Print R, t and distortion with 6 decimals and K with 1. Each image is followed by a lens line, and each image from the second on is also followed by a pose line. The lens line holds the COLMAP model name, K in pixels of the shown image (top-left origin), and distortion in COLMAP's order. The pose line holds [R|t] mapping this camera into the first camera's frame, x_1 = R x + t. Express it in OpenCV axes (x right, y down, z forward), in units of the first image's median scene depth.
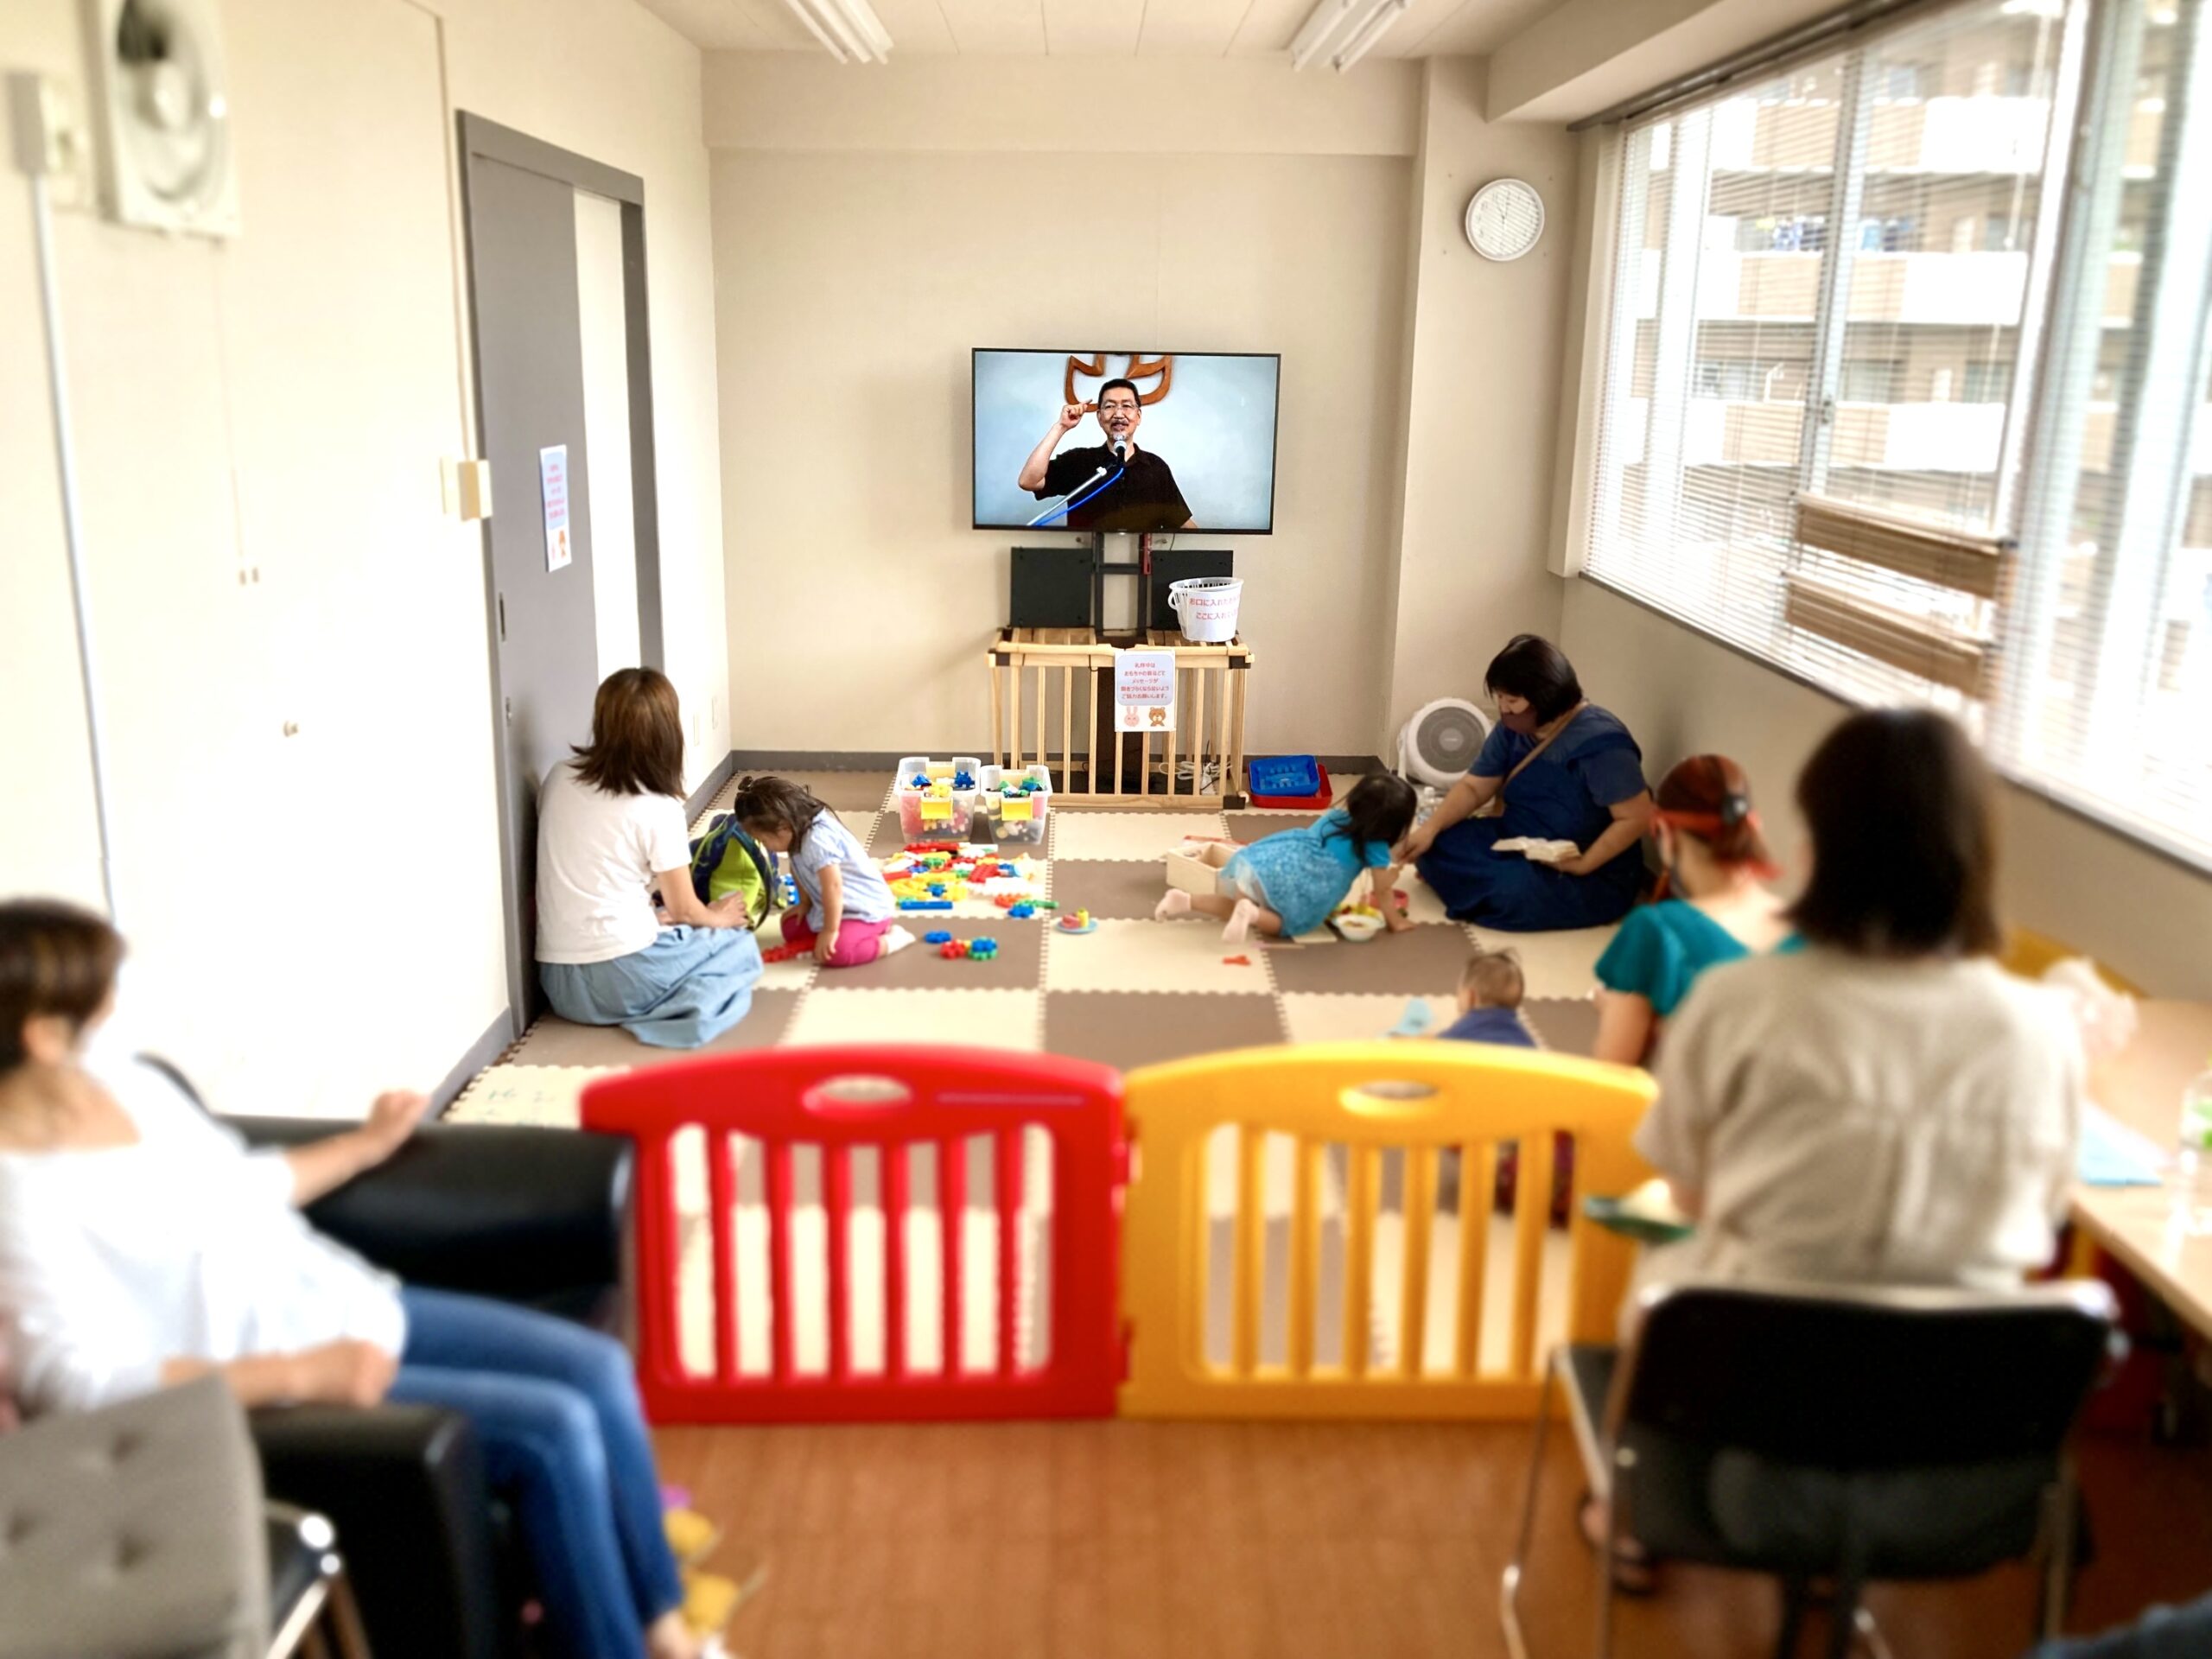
lens RADIAL K [[1810.1, 0, 1108.7], [0, 1810.1, 806.4], [0, 0, 1]] dist [0.125291, -0.231885]
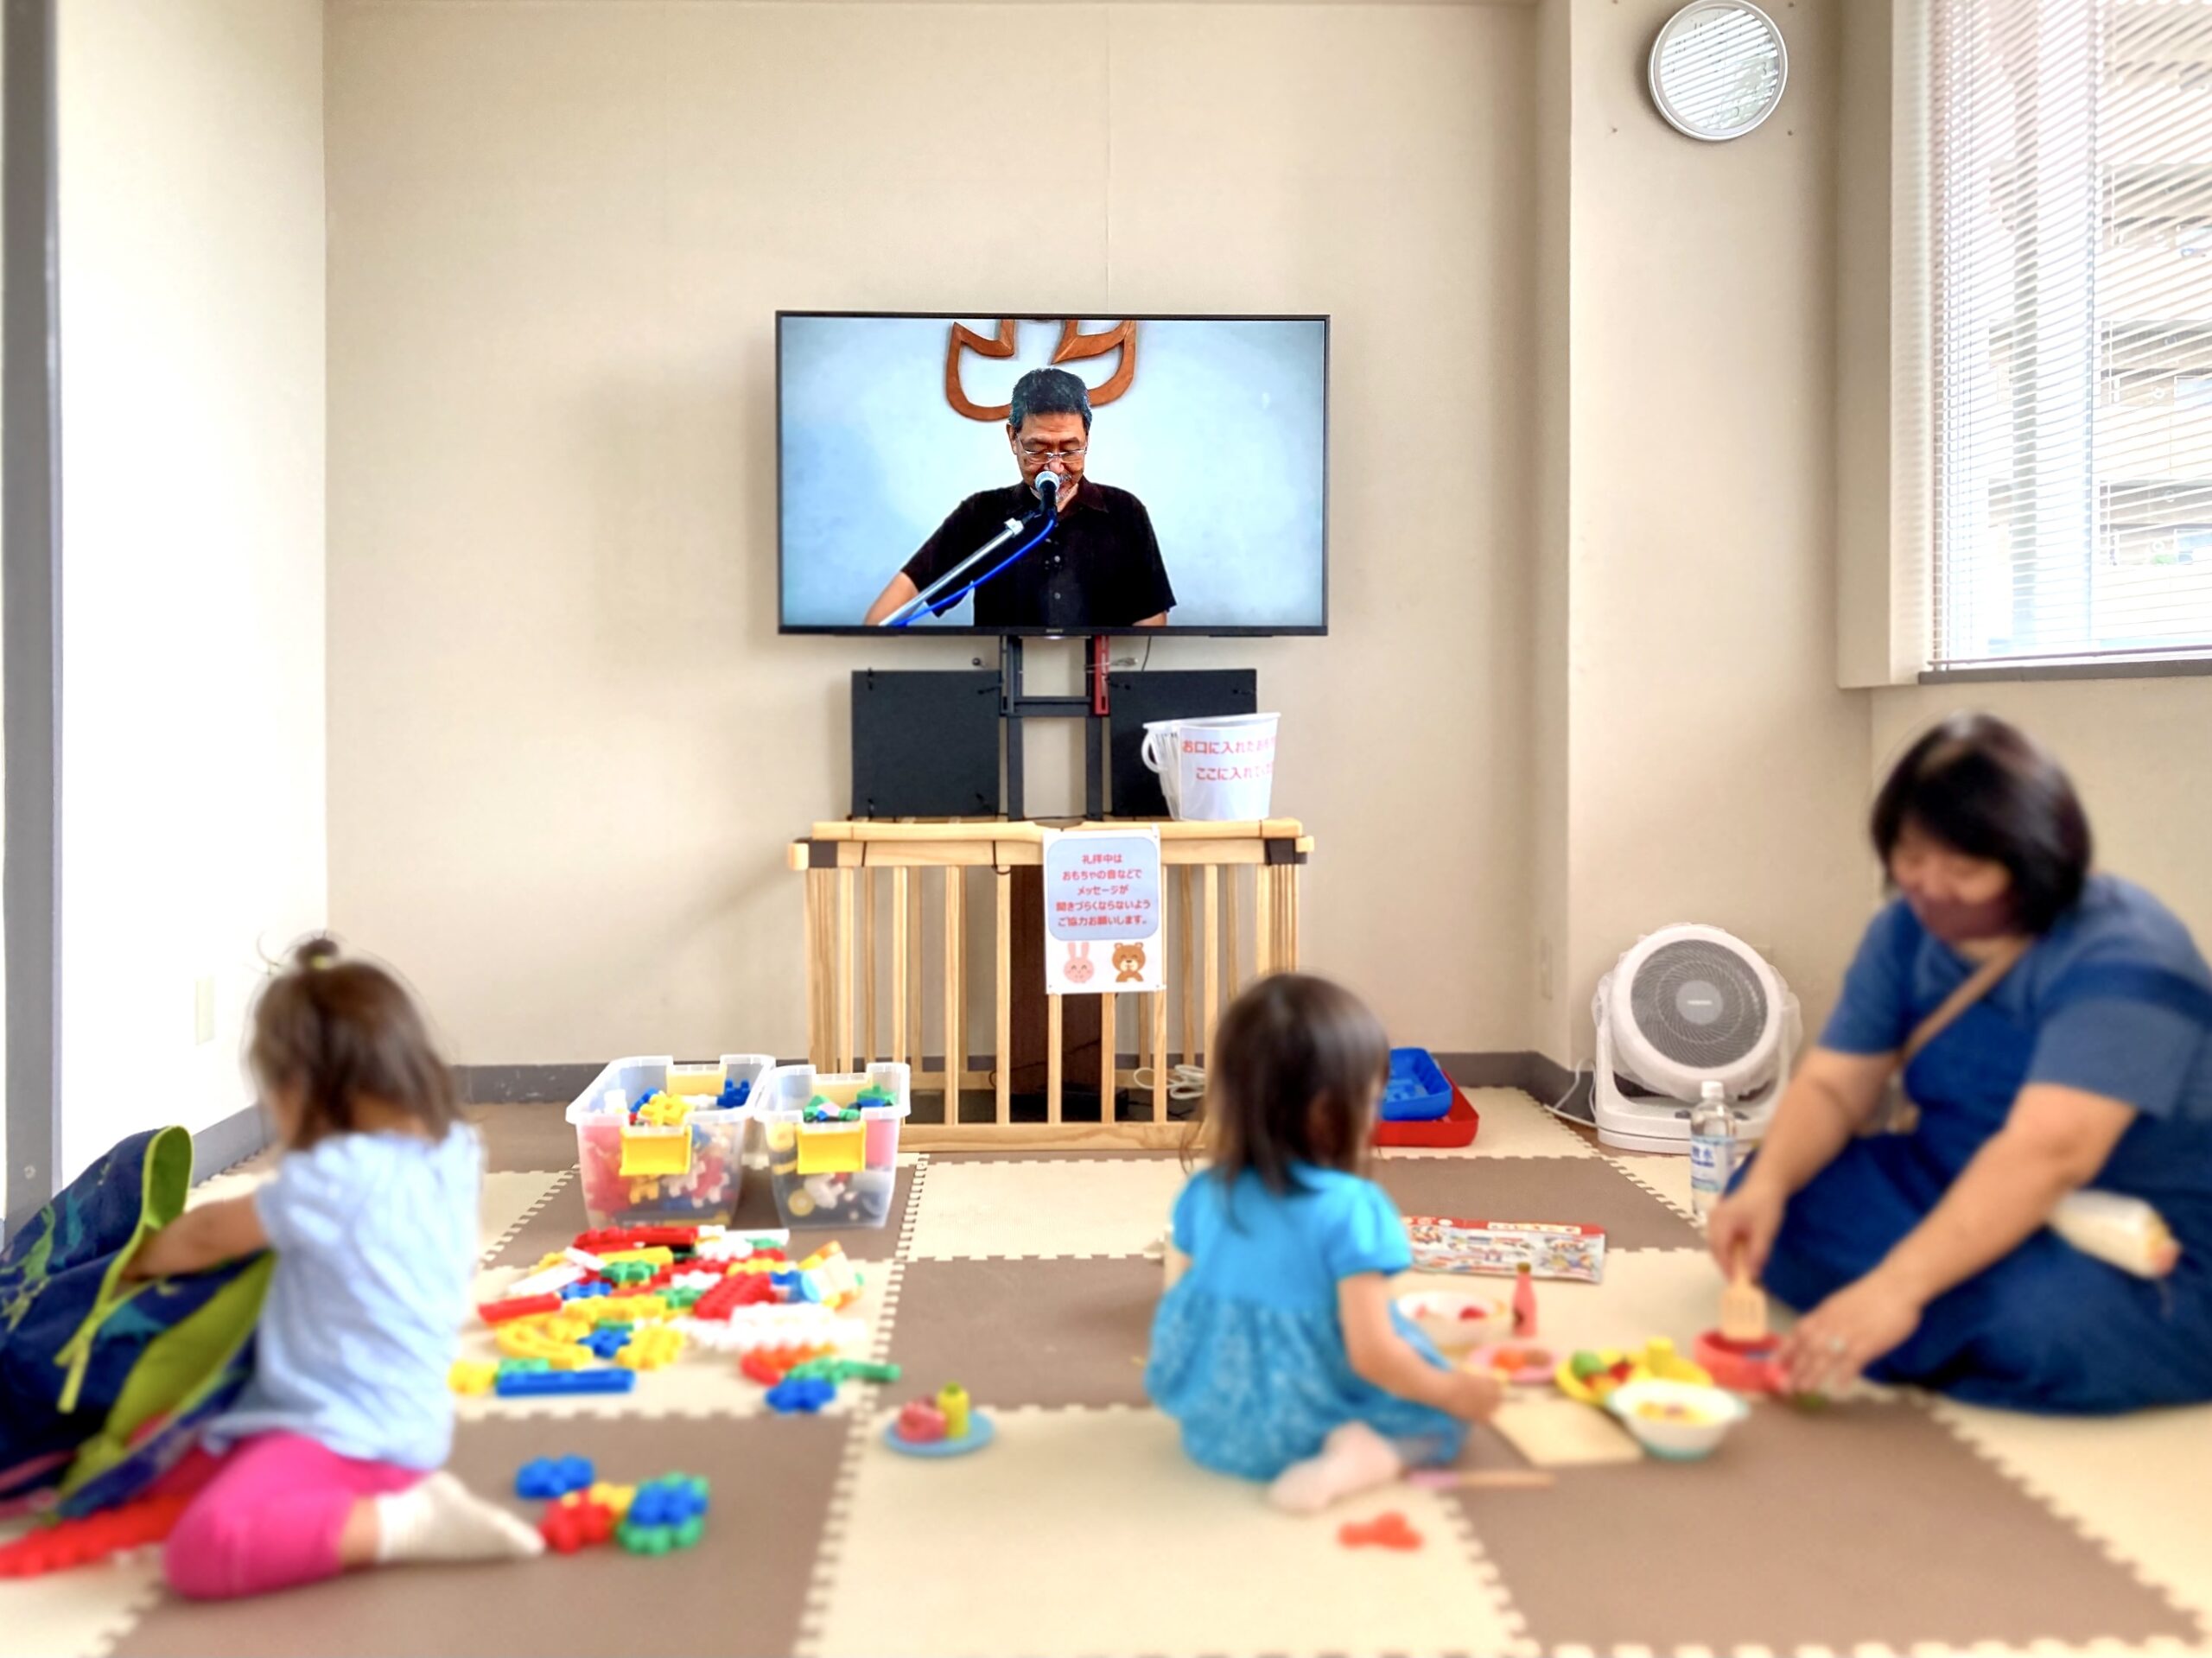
lens RADIAL K [[1832.9, 0, 1087.3], [0, 1832.9, 750.9], [0, 0, 1]] dist [0.136180, -0.382612]
pose [[0.999701, -0.020615, 0.013161, 0.009772], [0.023226, 0.968792, -0.246786, 0.020052], [-0.007662, 0.247018, 0.968981, 0.490051]]
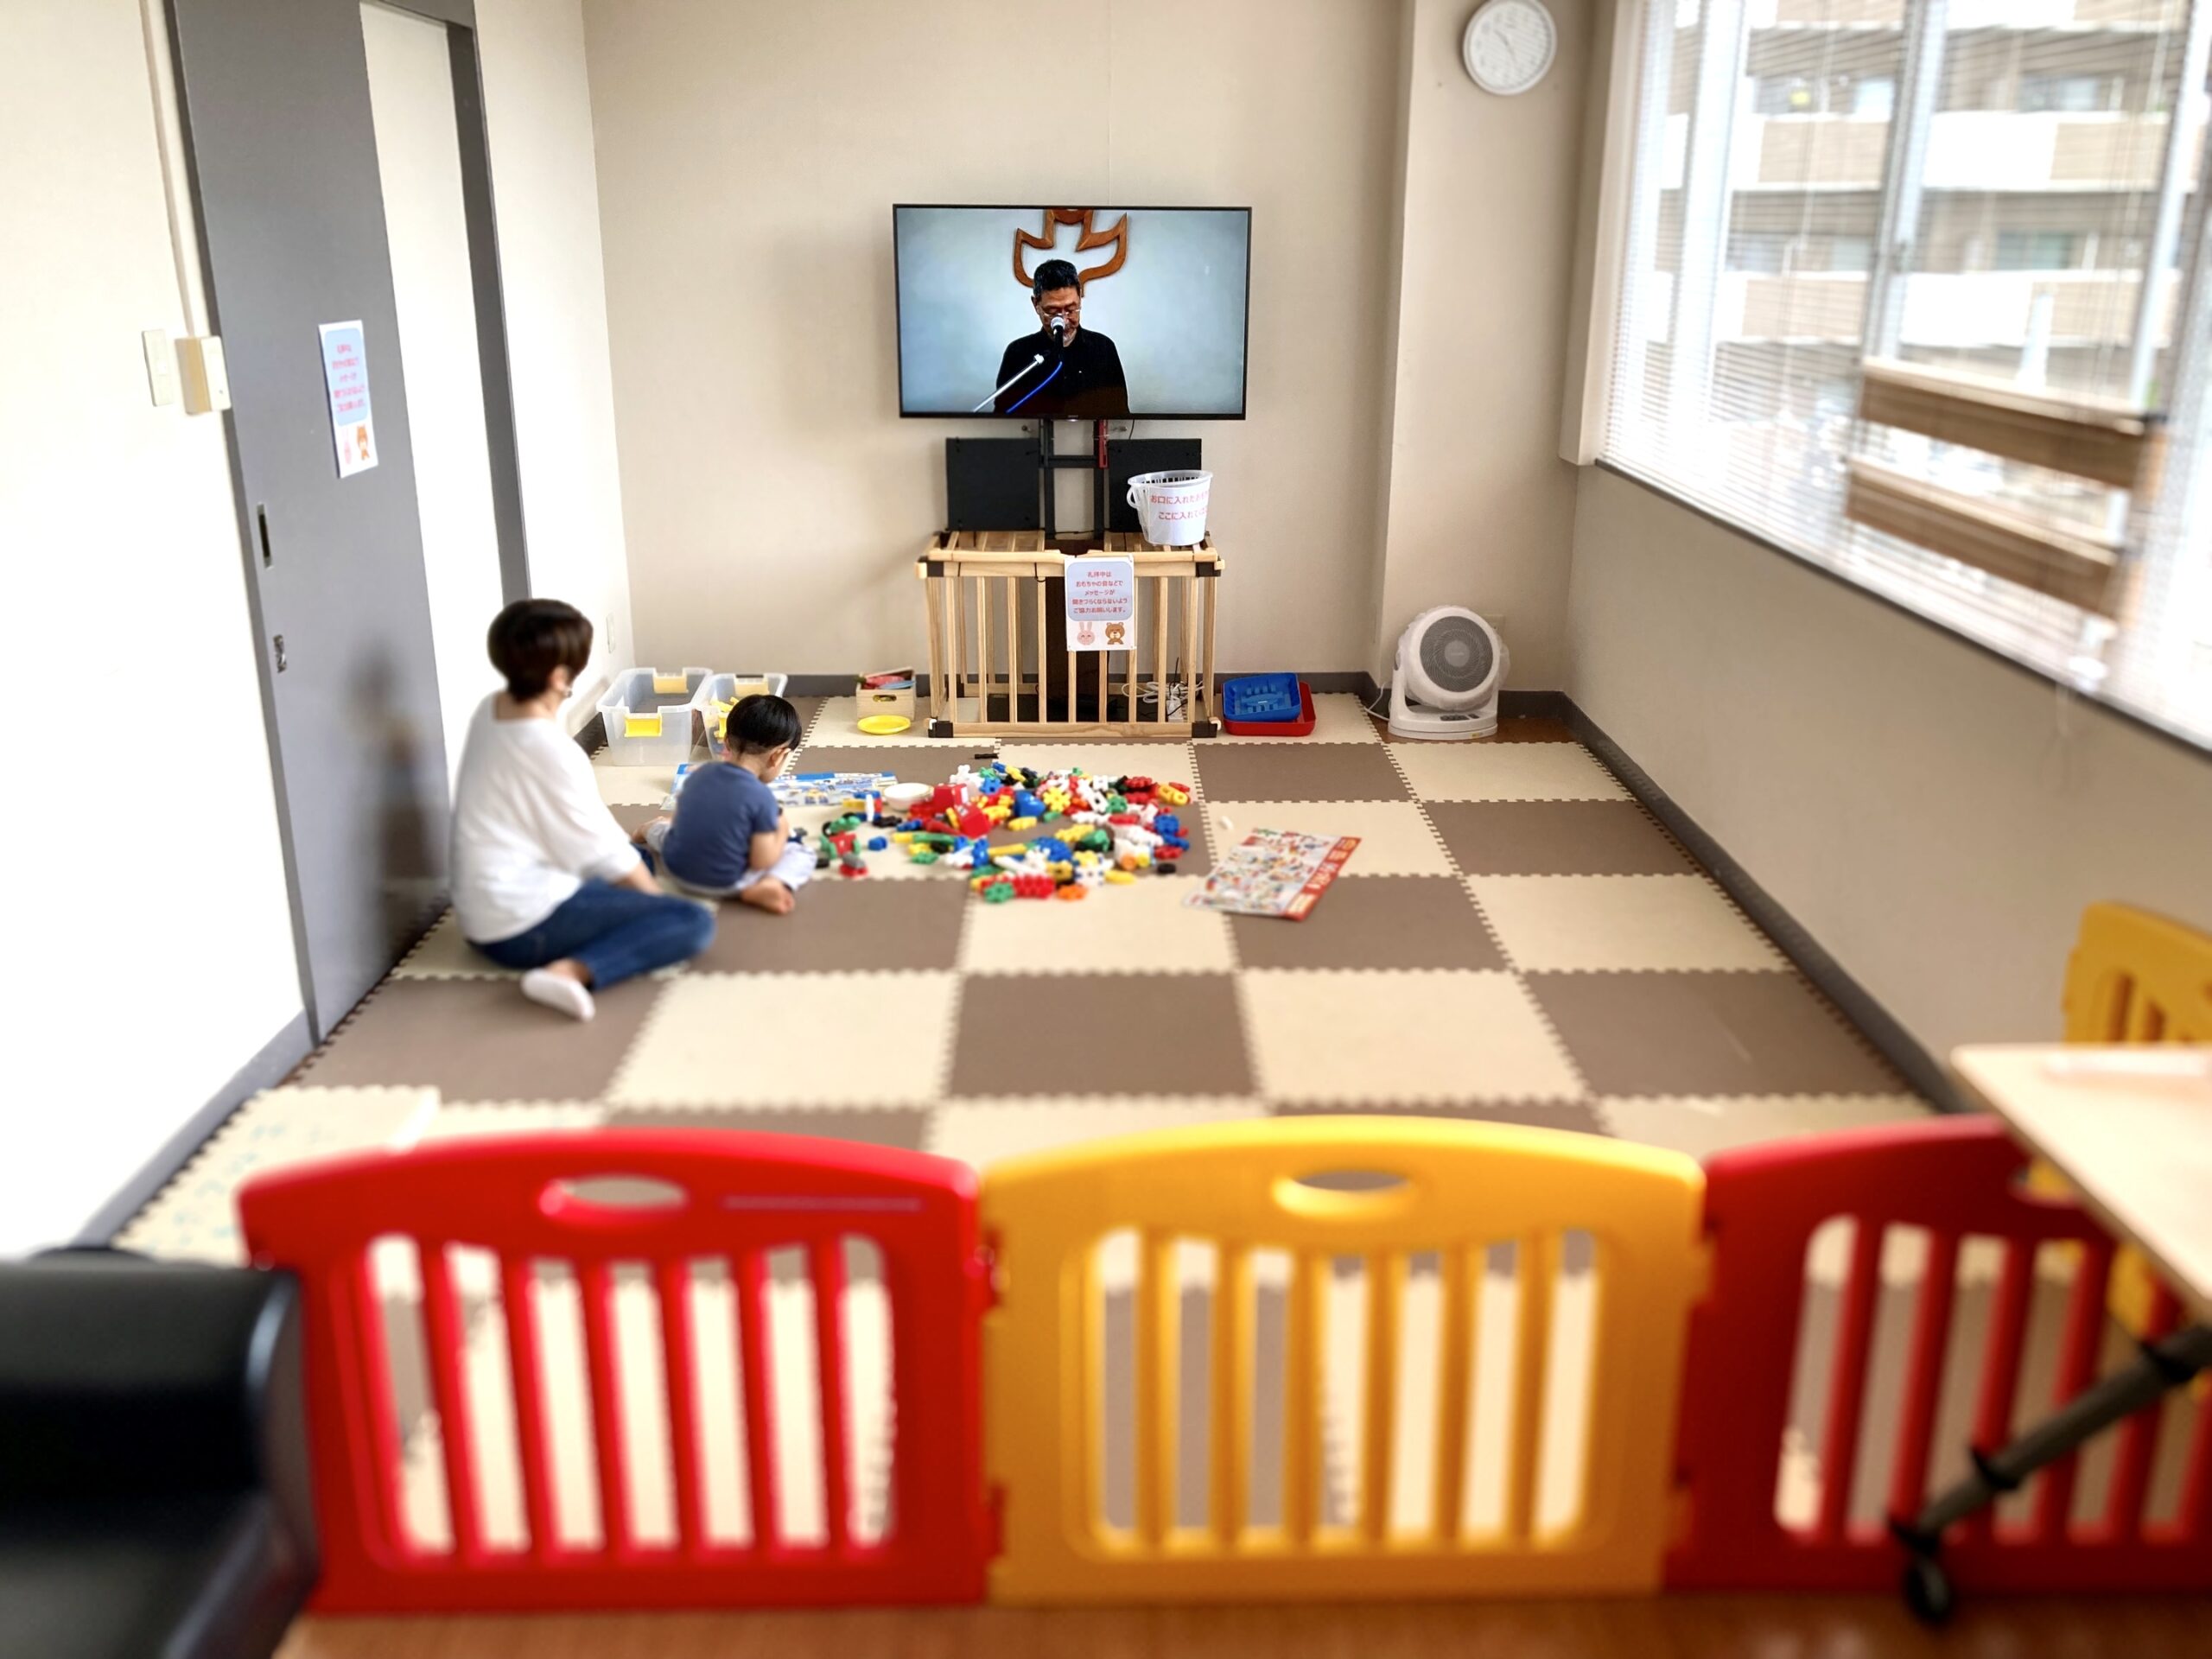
lens RADIAL K [[1805.1, 0, 1134.7], [0, 1805.1, 820.9], [0, 0, 1]] dist [0.067181, -0.095061]
pose [[0.999882, -0.014861, 0.003761, 0.032002], [0.014574, 0.997623, 0.067355, -0.017883], [-0.004753, -0.067293, 0.997722, 0.126663]]
